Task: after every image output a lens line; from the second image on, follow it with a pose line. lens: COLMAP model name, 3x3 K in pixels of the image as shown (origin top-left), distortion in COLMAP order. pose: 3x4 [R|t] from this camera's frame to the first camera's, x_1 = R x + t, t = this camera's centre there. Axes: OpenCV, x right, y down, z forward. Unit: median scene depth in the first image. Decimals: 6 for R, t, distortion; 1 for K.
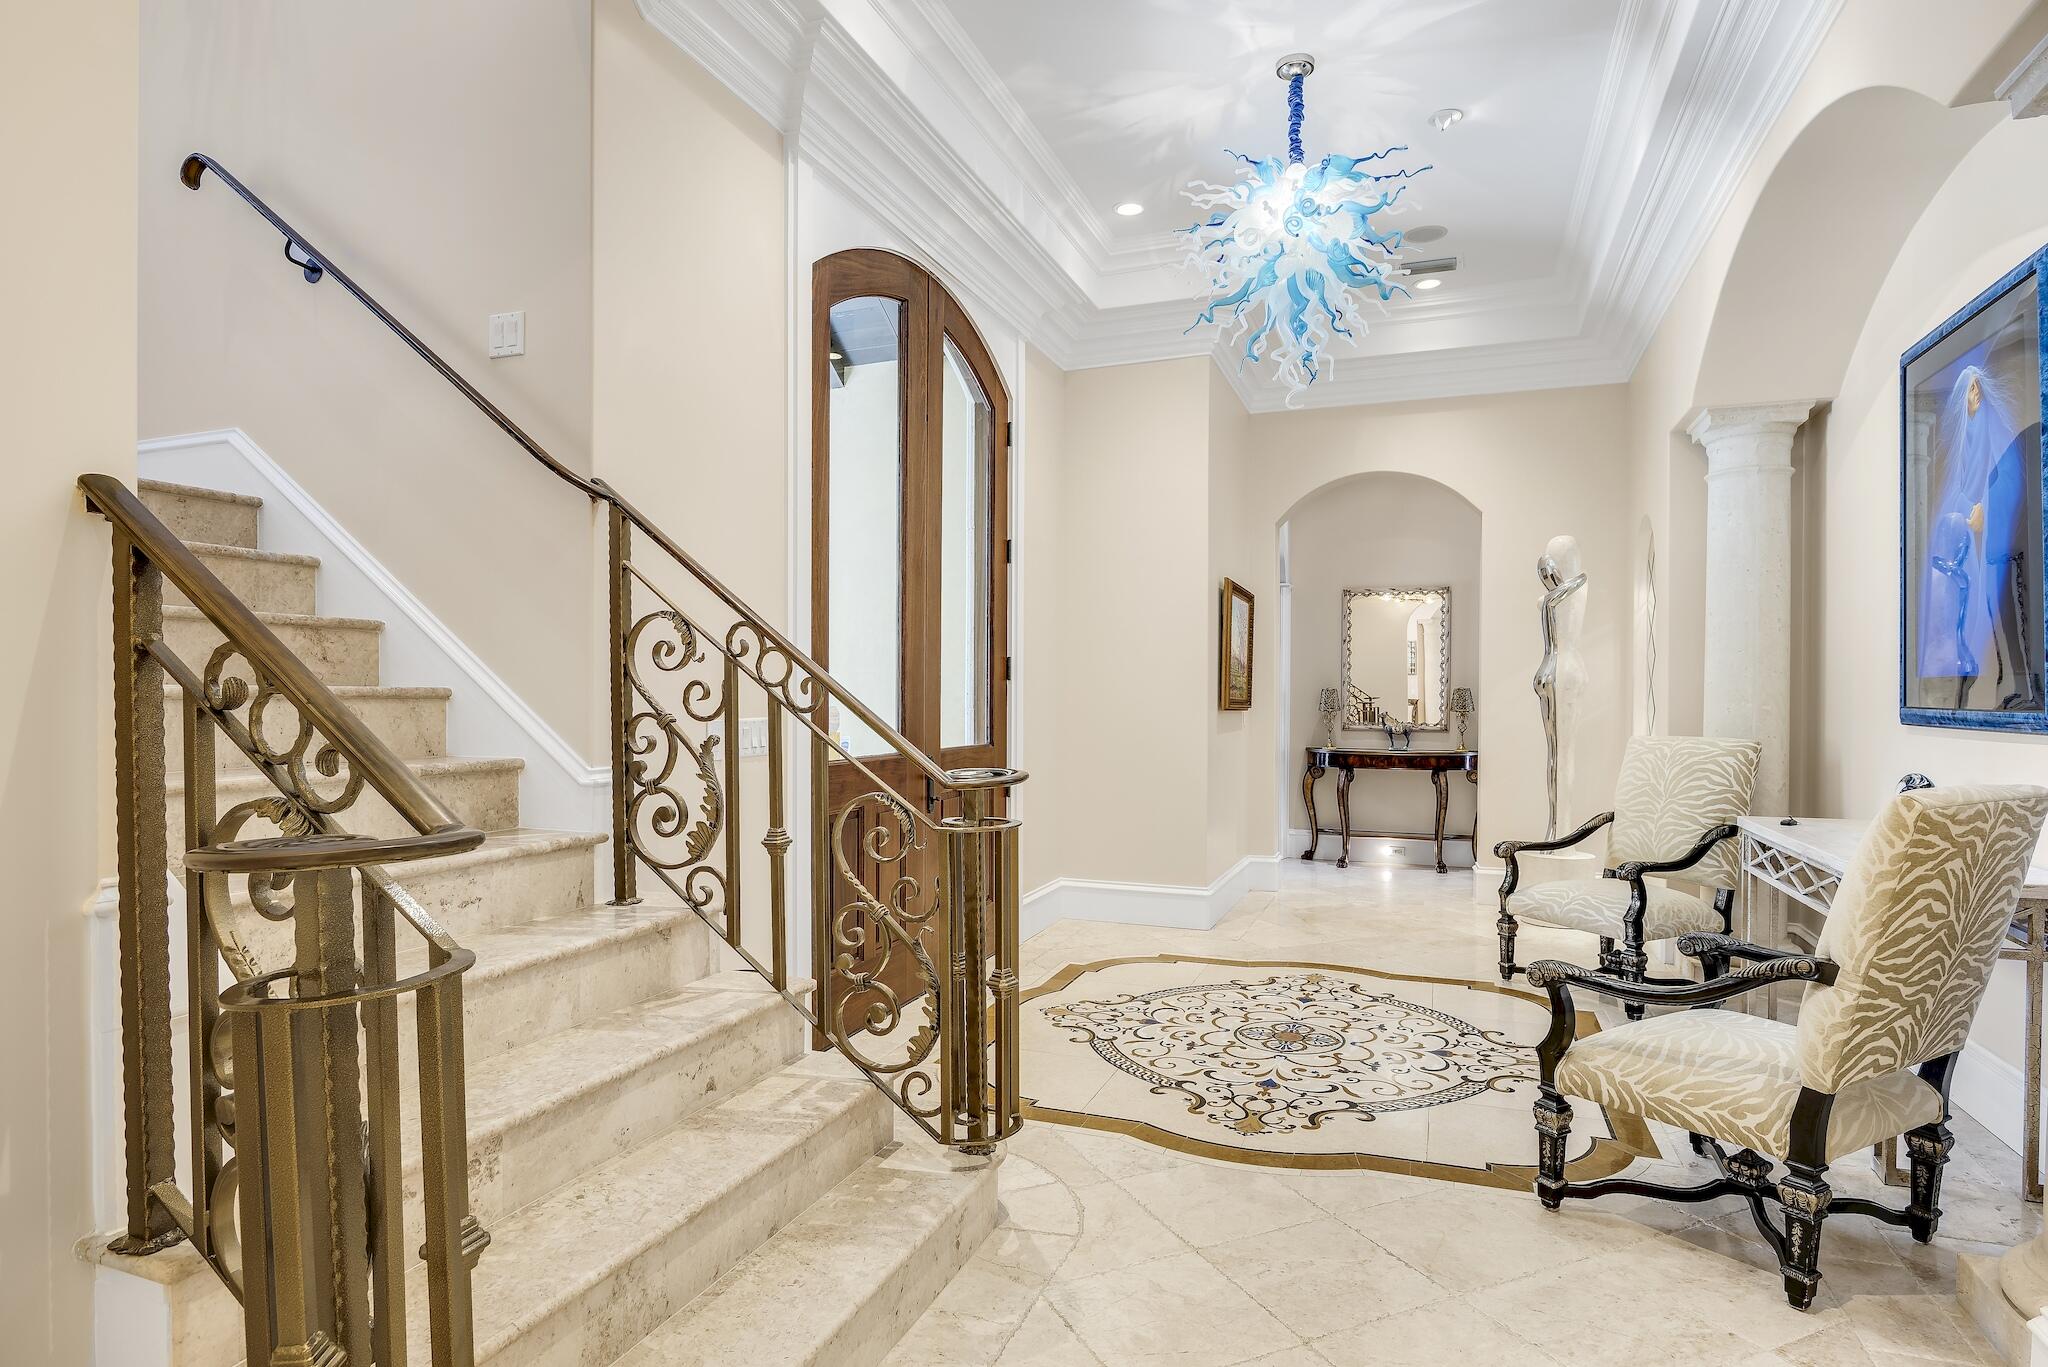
lens RADIAL K [[1114.1, 0, 1023.3], [0, 1114.1, 711.1], [0, 0, 1]] dist [-0.017531, -0.000226]
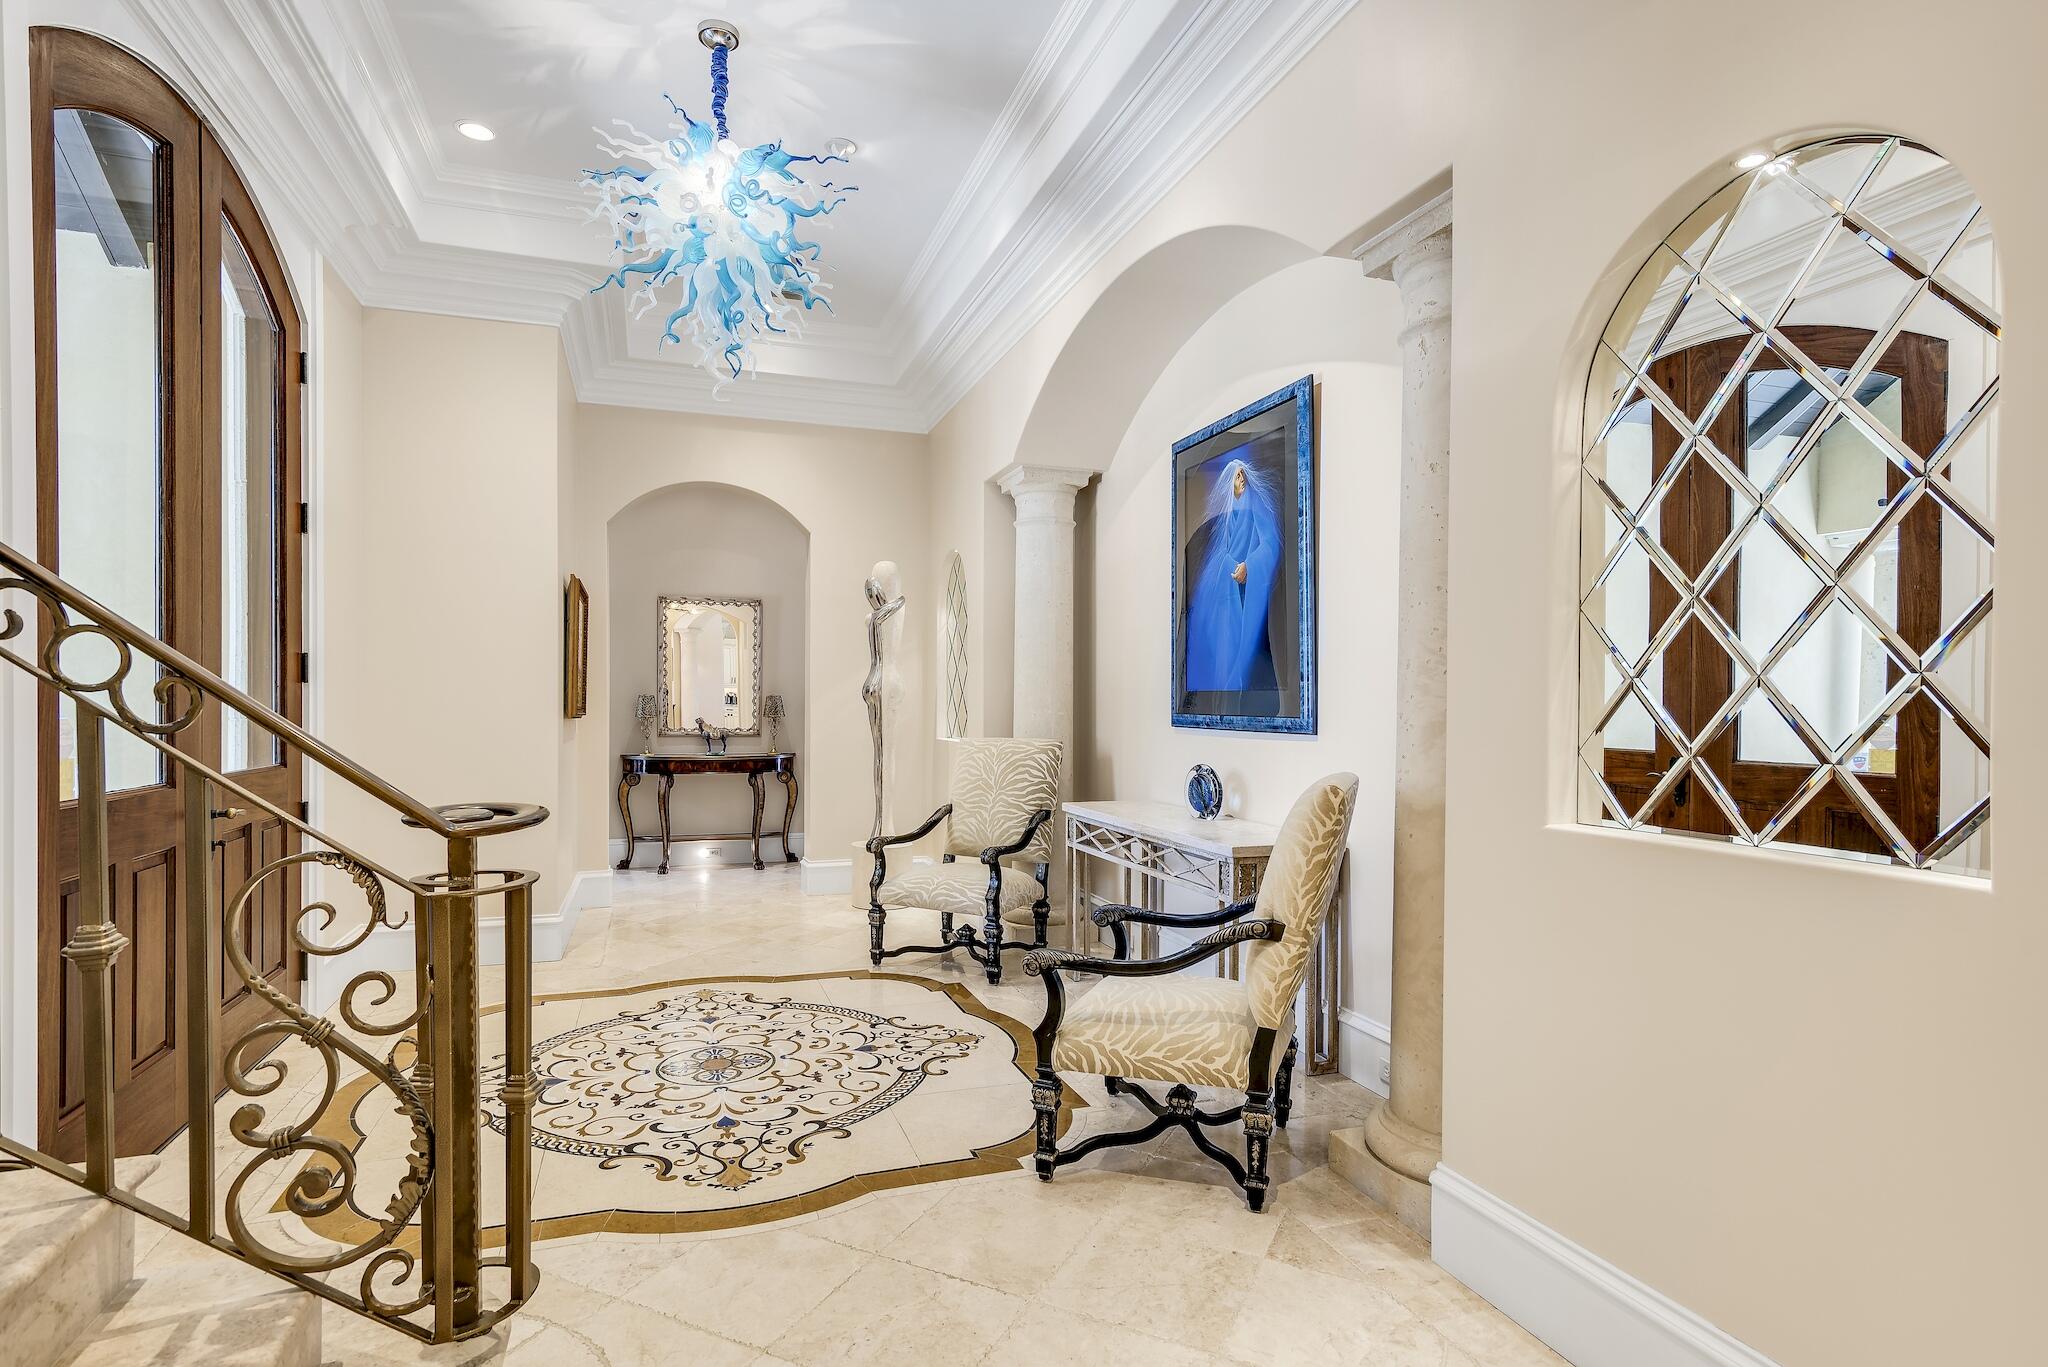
lens RADIAL K [[1037.2, 0, 1012.5], [0, 1037.2, 713.5], [0, 0, 1]] dist [0.016487, -0.000307]
pose [[0.772411, -0.004312, 0.635108, -0.130599], [0.005351, 0.999986, 0.000282, -0.004588], [-0.635100, 0.003180, 0.772423, 0.158269]]
